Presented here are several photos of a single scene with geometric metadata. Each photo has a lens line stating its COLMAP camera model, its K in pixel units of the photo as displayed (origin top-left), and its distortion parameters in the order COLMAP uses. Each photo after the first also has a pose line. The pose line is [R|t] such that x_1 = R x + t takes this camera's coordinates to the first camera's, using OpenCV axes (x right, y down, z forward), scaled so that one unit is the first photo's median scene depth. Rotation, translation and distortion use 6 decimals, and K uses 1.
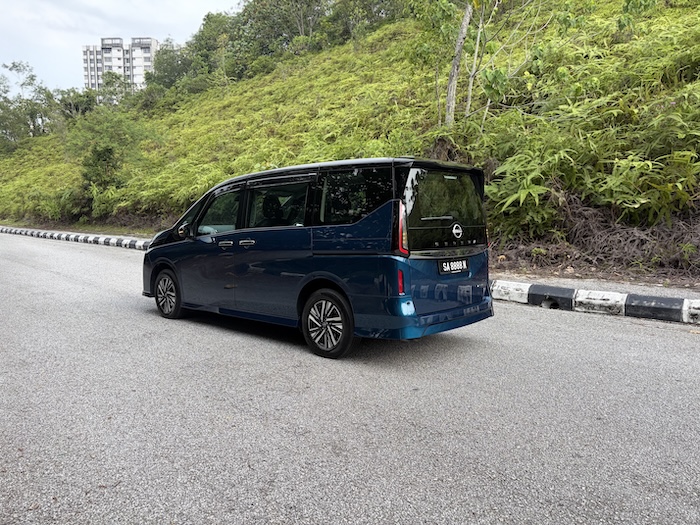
lens RADIAL K [[526.7, 0, 343.9], [0, 526.7, 260.0], [0, 0, 1]] dist [0.042693, -0.048717]
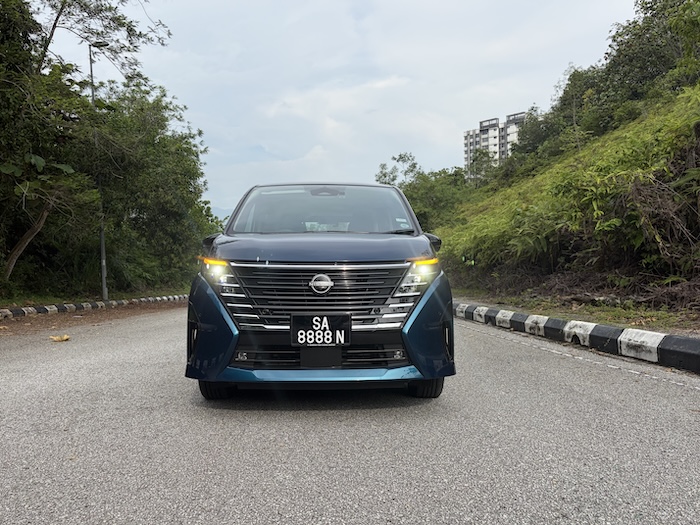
lens RADIAL K [[542.1, 0, 350.0], [0, 542.1, 262.5], [0, 0, 1]] dist [0.051000, -0.062173]
pose [[0.787584, -0.030722, -0.615441, 0.151076], [-0.047615, 0.992736, -0.110489, 0.017487], [0.614365, 0.116324, 0.780400, 0.142153]]
